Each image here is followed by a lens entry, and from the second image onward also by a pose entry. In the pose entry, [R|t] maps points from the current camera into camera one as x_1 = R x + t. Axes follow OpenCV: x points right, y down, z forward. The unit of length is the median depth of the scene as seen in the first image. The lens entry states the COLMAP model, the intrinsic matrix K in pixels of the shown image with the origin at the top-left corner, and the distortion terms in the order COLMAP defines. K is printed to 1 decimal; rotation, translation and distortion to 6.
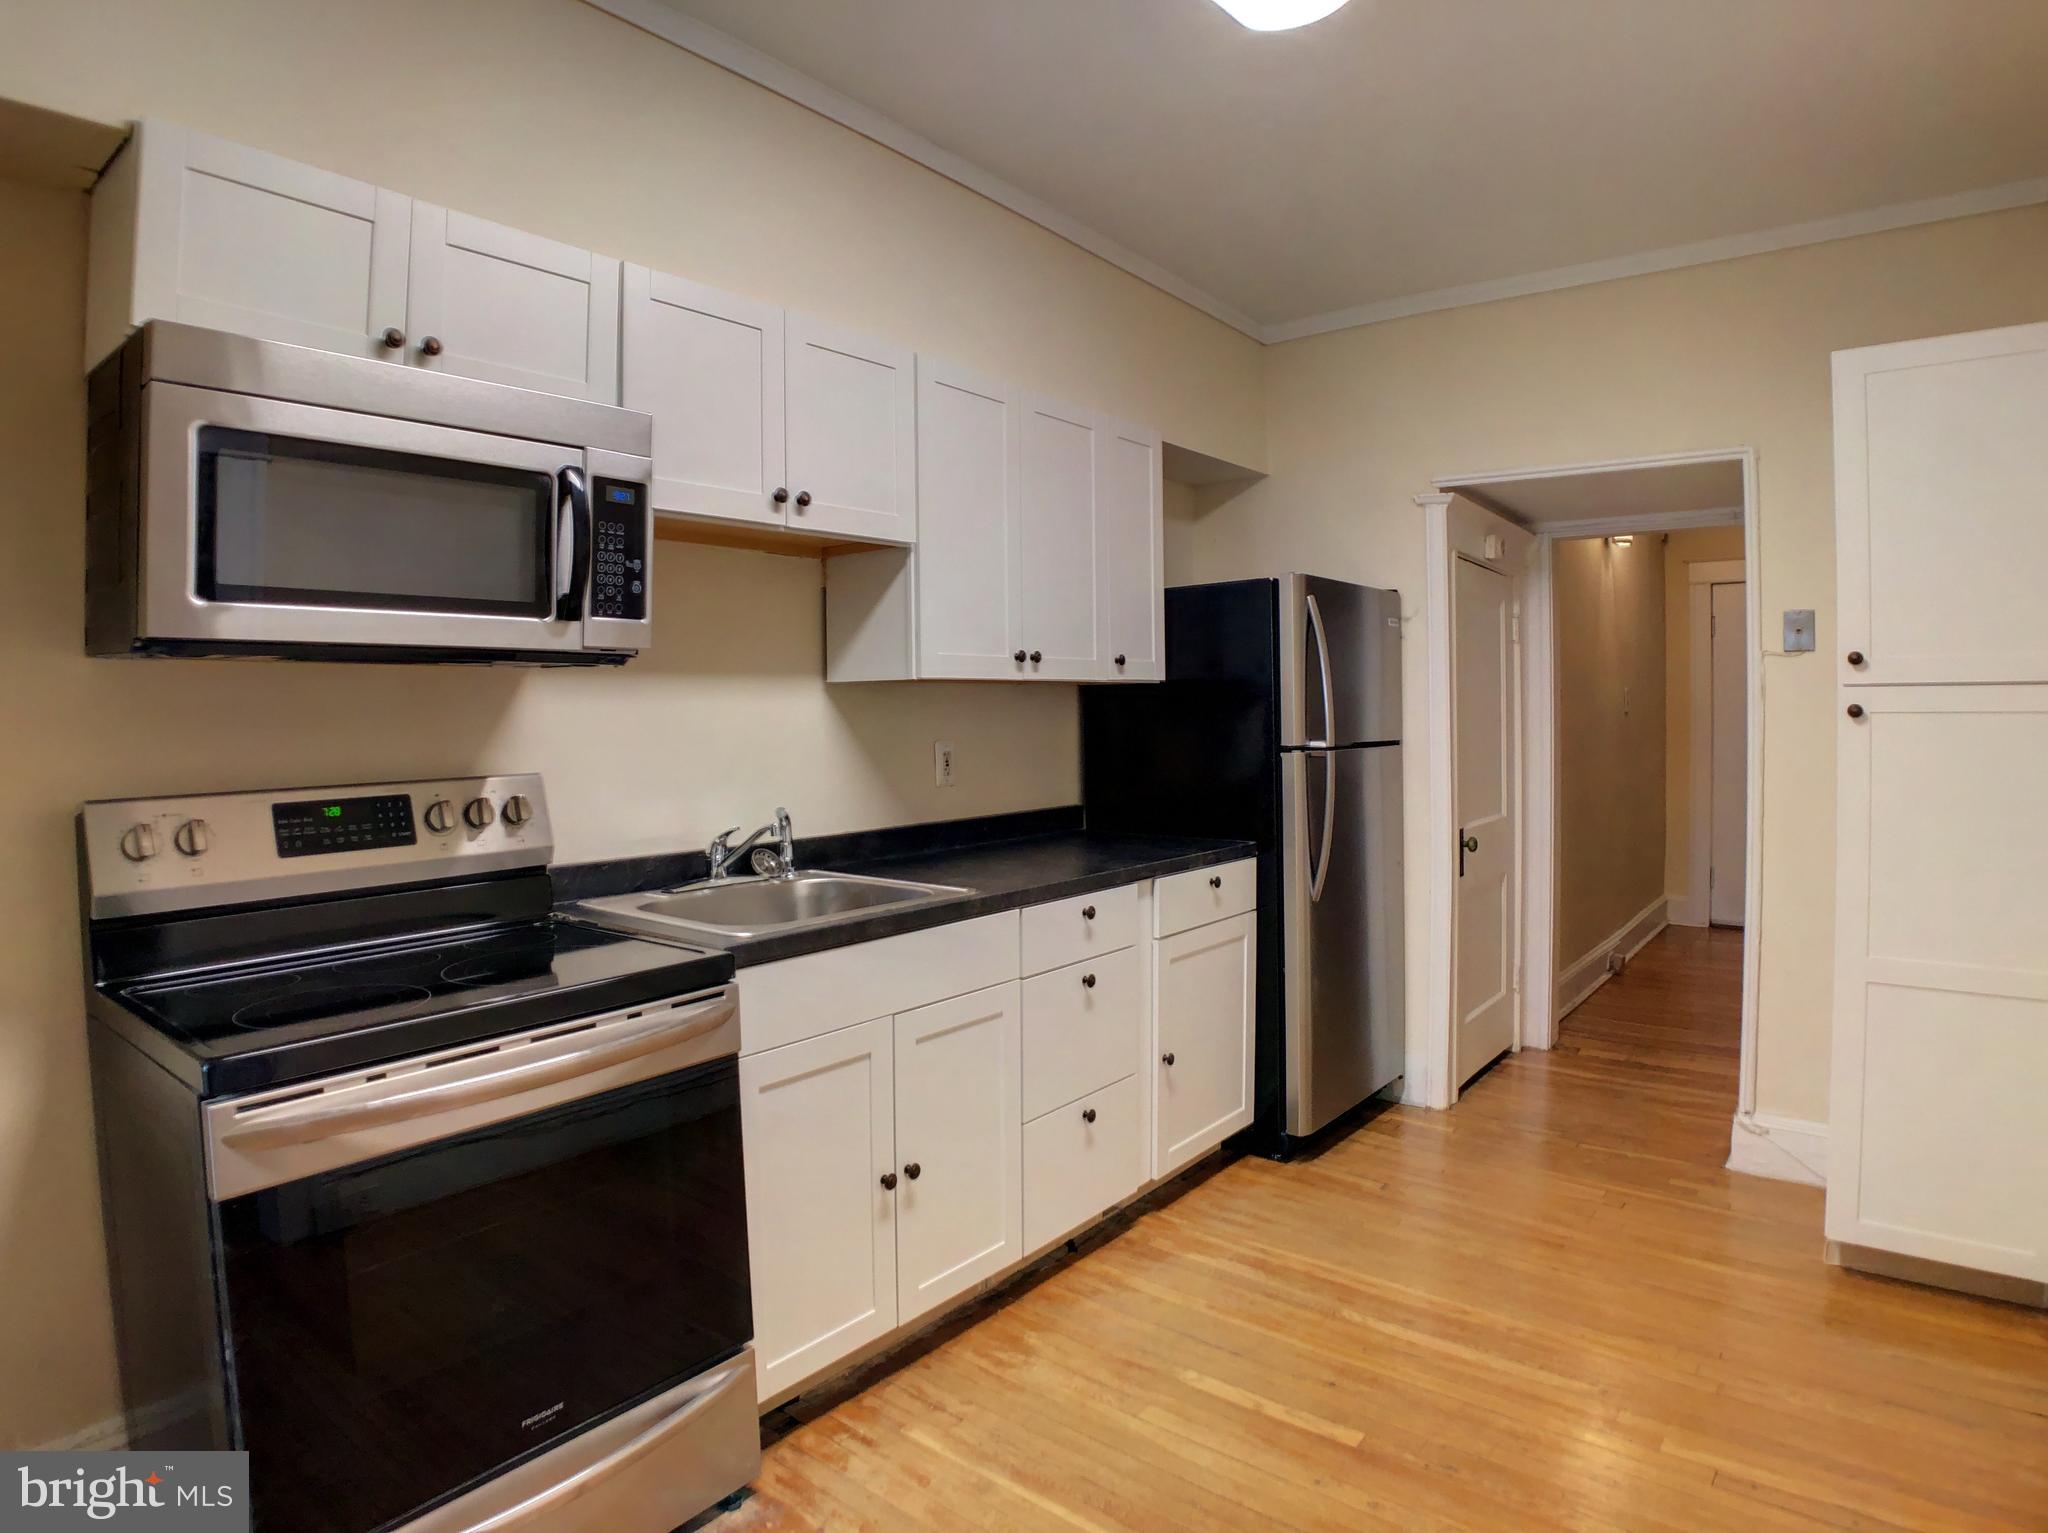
lens RADIAL K [[1166.6, 0, 1009.5], [0, 1166.6, 763.9], [0, 0, 1]] dist [-0.091757, 0.012816]
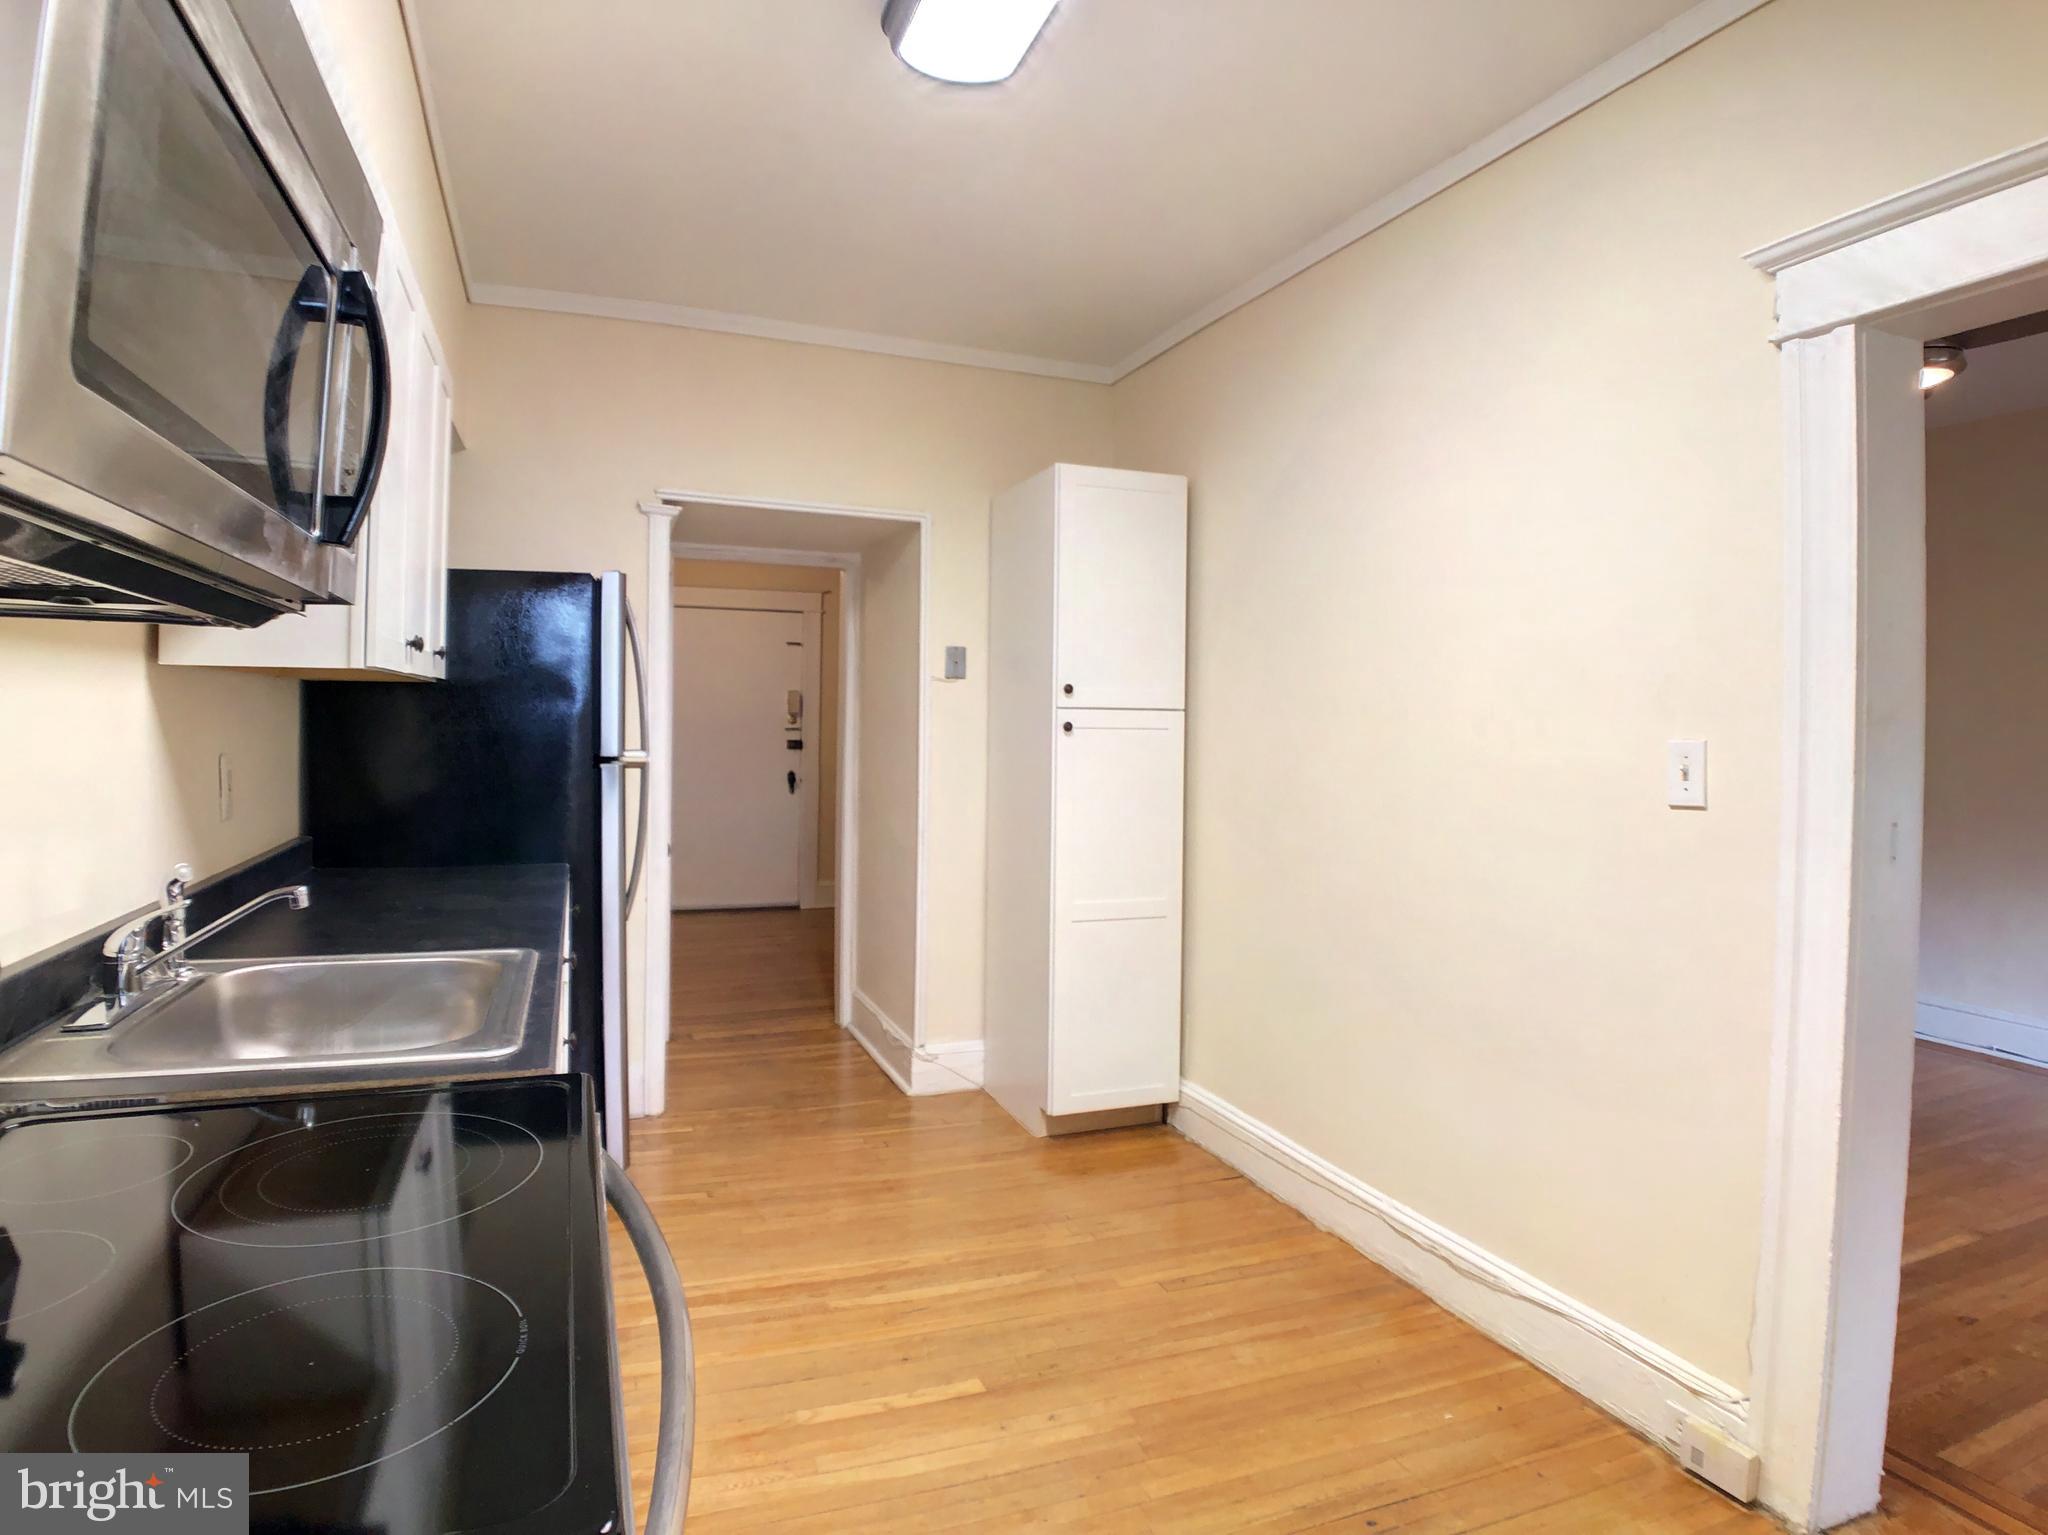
lens RADIAL K [[1166.6, 0, 1019.1], [0, 1166.6, 772.6], [0, 0, 1]] dist [-0.091757, 0.012816]
pose [[0.493351, -0.021963, 0.869553, -0.496218], [0.020106, 0.999702, 0.013843, -0.010860], [-0.869598, 0.010654, 0.493645, 0.320080]]
